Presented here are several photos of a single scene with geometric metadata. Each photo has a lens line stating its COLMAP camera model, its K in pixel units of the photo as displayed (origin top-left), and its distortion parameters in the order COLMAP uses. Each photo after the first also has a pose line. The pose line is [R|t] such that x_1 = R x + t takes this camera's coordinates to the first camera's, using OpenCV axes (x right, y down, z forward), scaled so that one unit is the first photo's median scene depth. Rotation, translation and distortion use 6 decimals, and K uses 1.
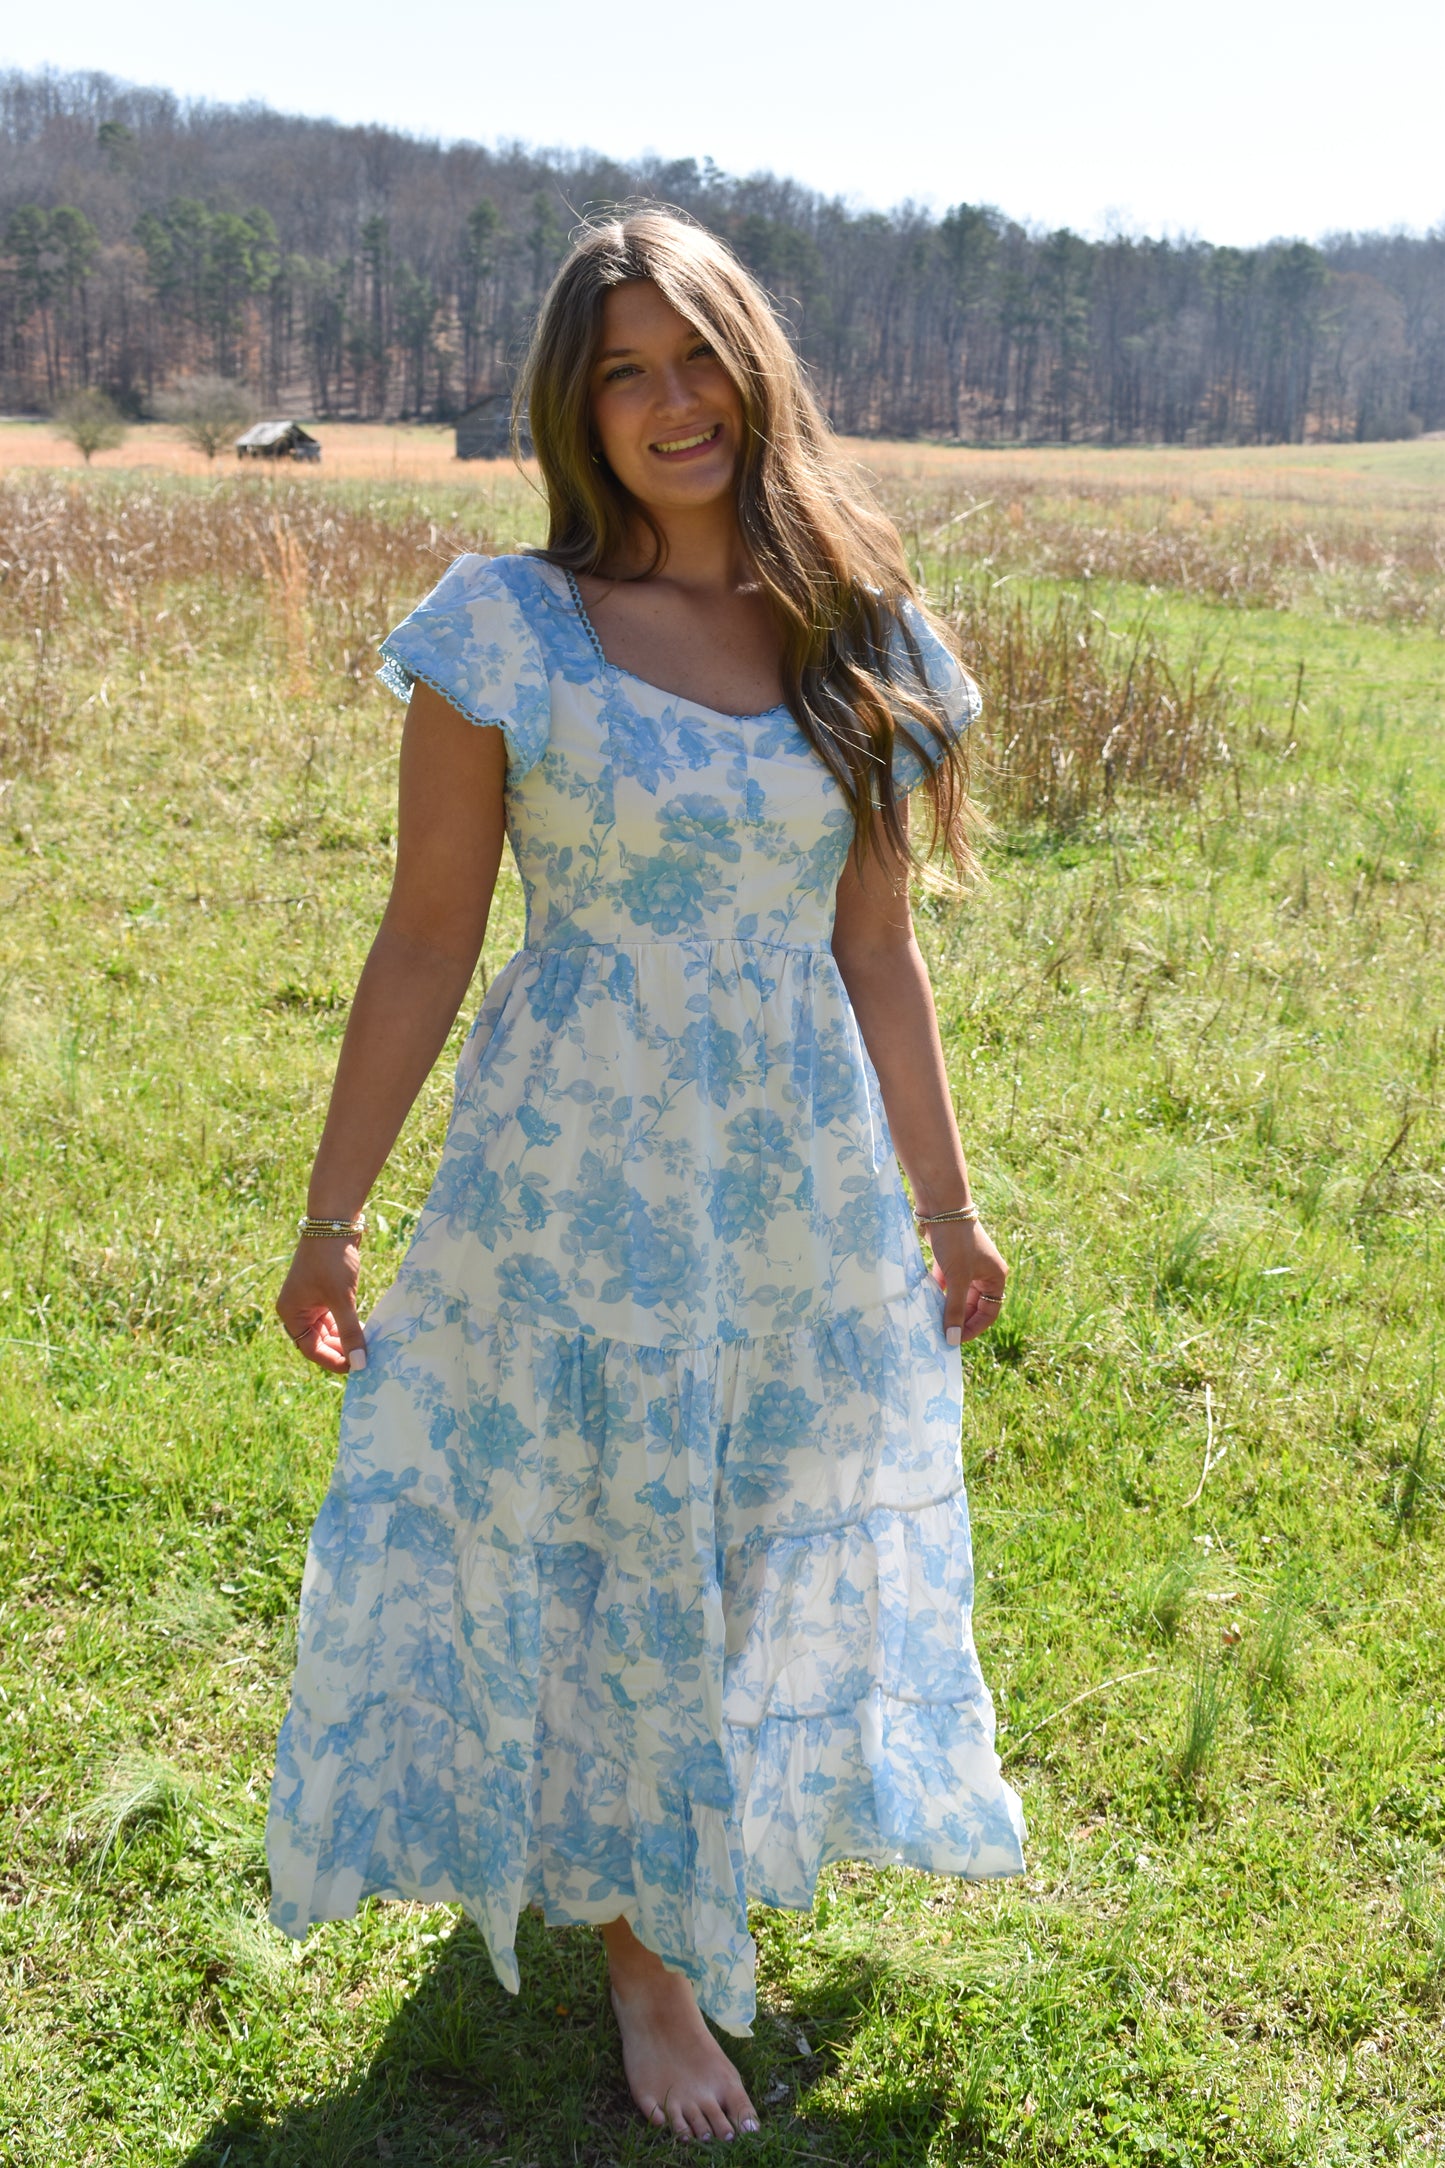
lens RADIAL K [[2505.2, 0, 737.8], [0, 2505.2, 1082.5], [0, 0, 1]] dist [-0.064081, 0.016406]
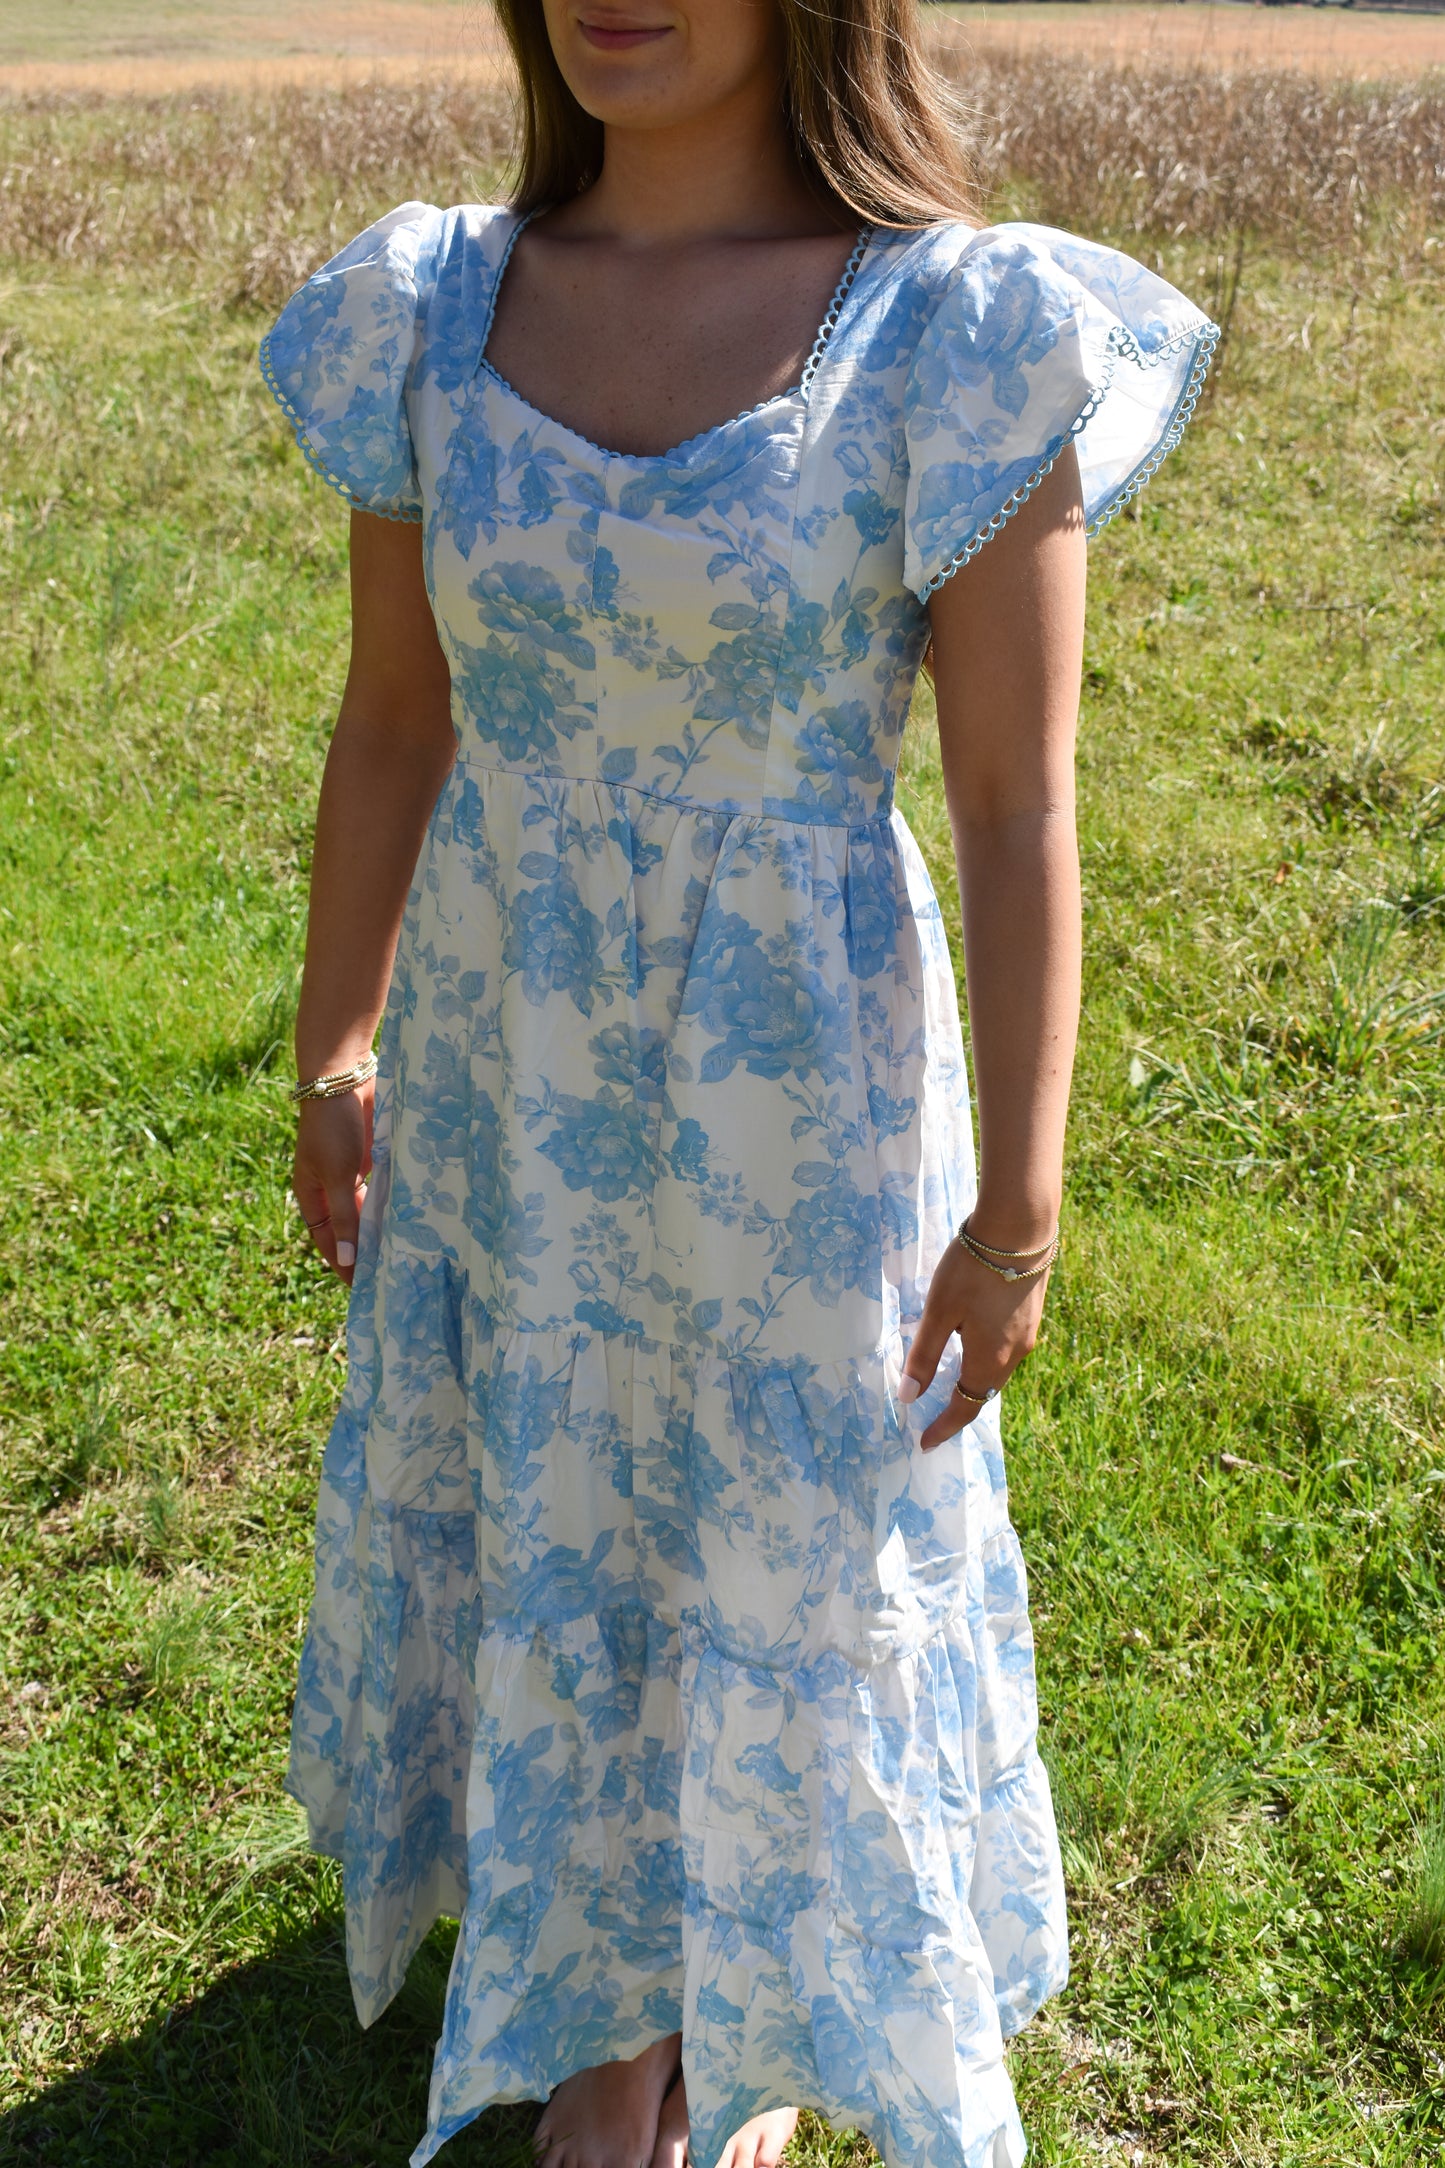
lens RADIAL K [[2501.7, 0, 738.1], [0, 2501.7, 1088.7], [0, 0, 1]] dist [-0.063888, 0.015435]
pose [[0.855691, 0.192322, -0.480422, 0.099221], [-0.117687, 0.976371, 0.181244, -0.050697], [0.503927, -0.098550, 0.858106, 0.187785]]
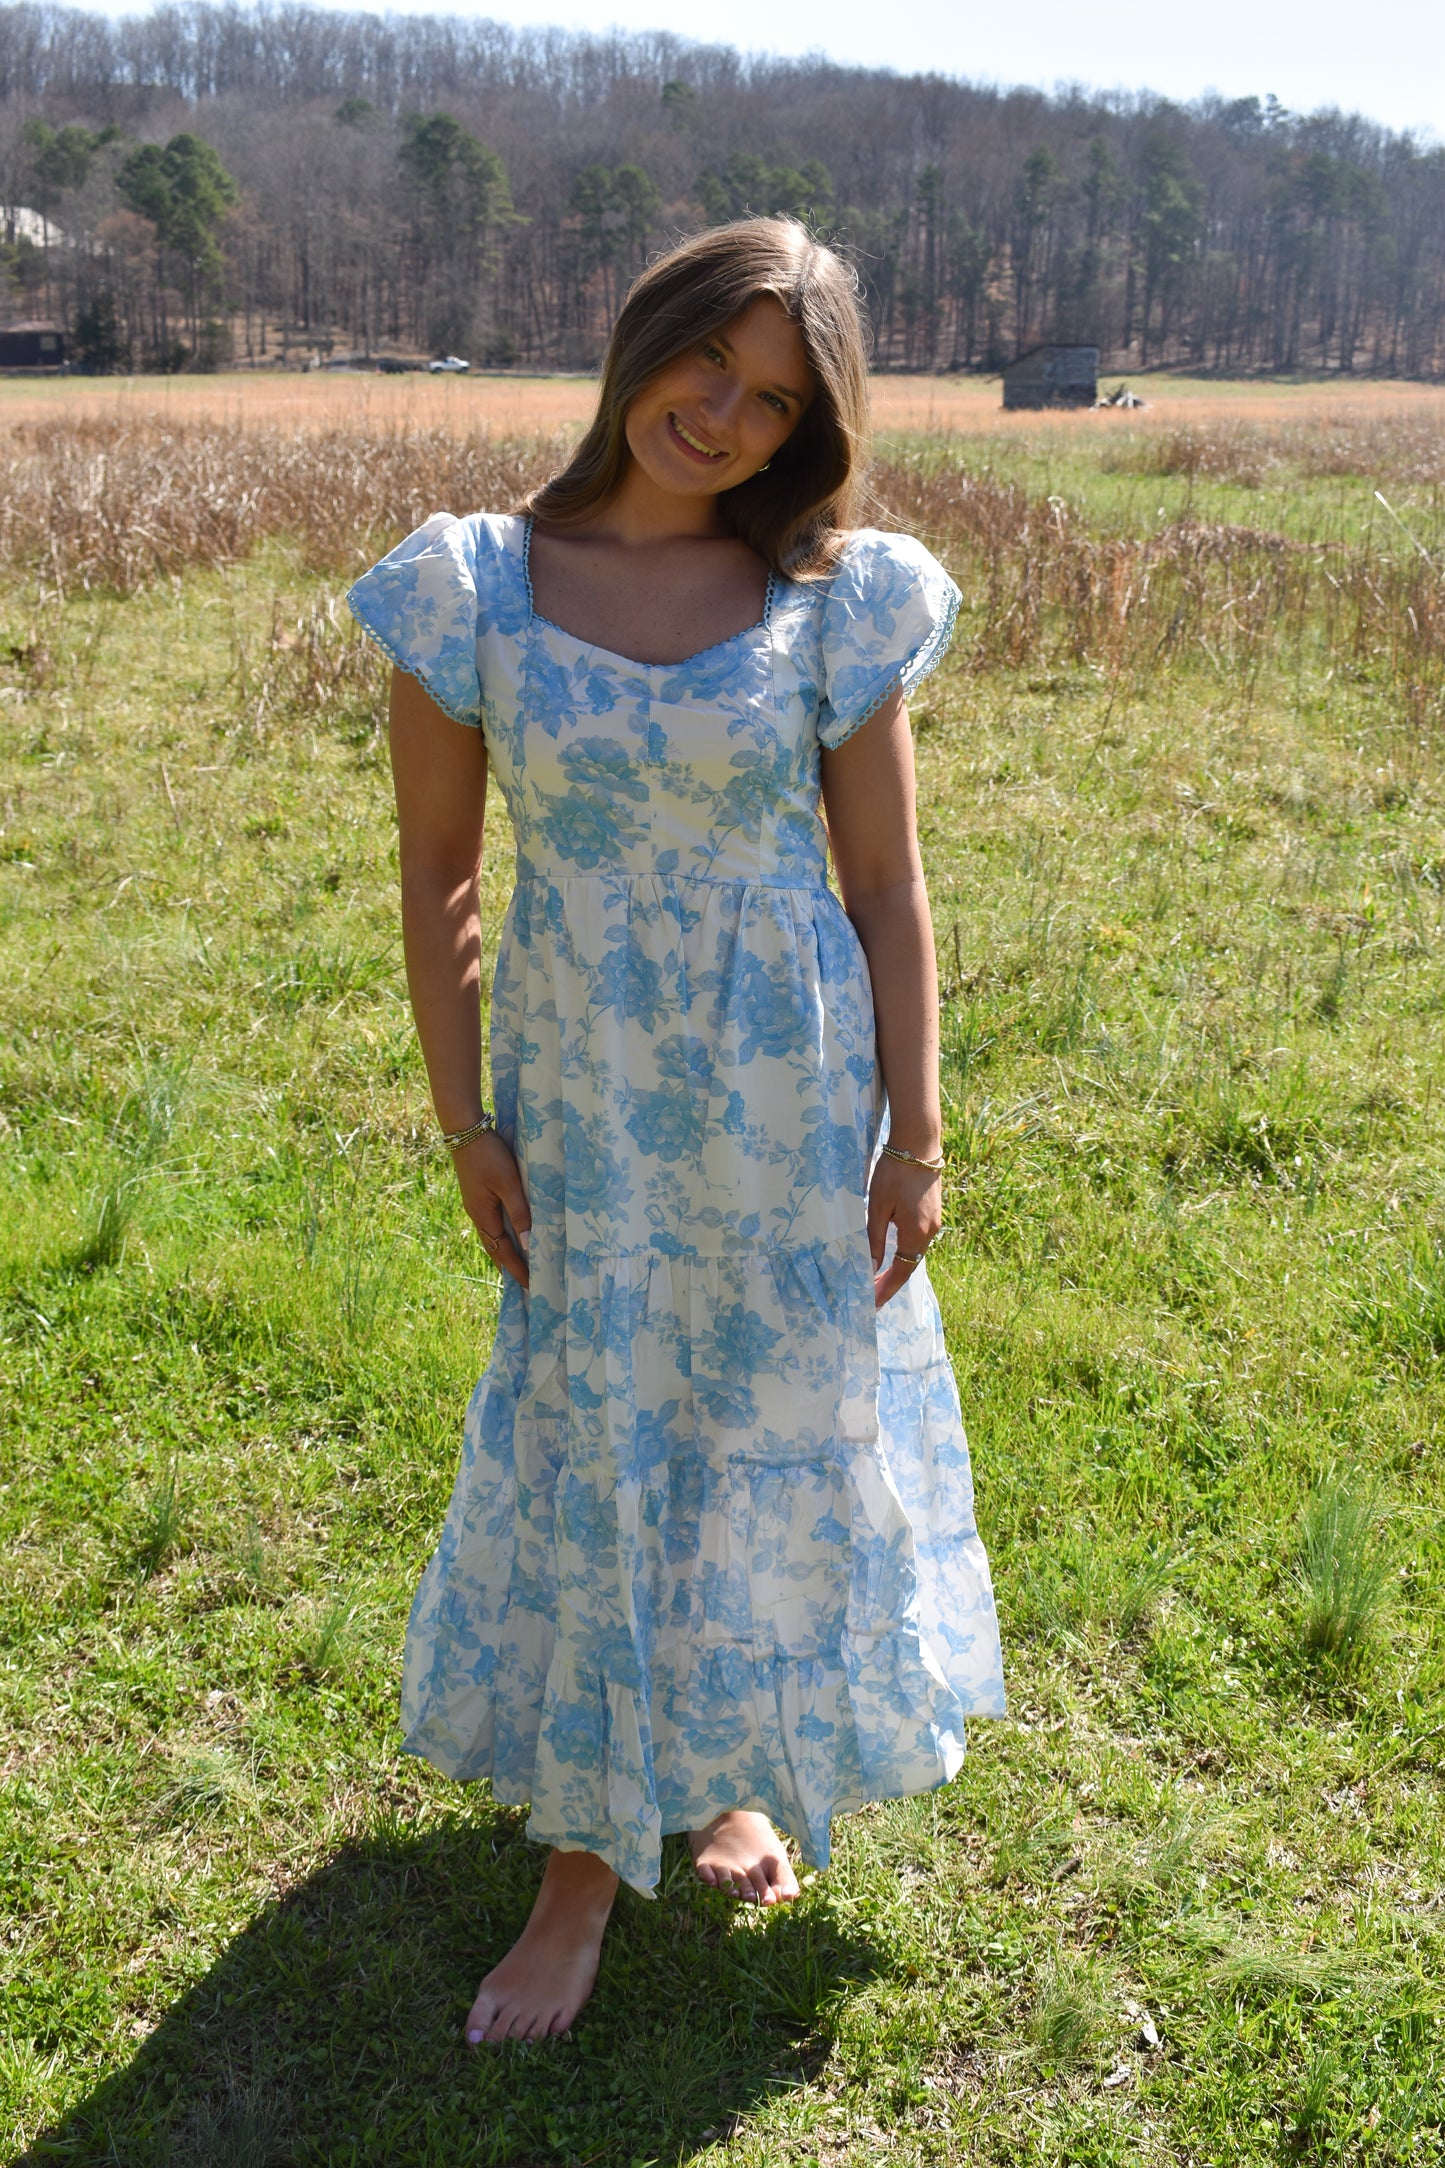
lens RADIAL K [[2504.8, 0, 738.0], [0, 2504.8, 1089.7], [0, 0, 1]] dist [-0.061975, 0.011519]
pose [[0.977269, 0.038279, -0.208518, 0.023615], [-0.033728, 0.999110, 0.025336, -0.003609], [0.209302, -0.017727, 0.977690, 0.000067]]
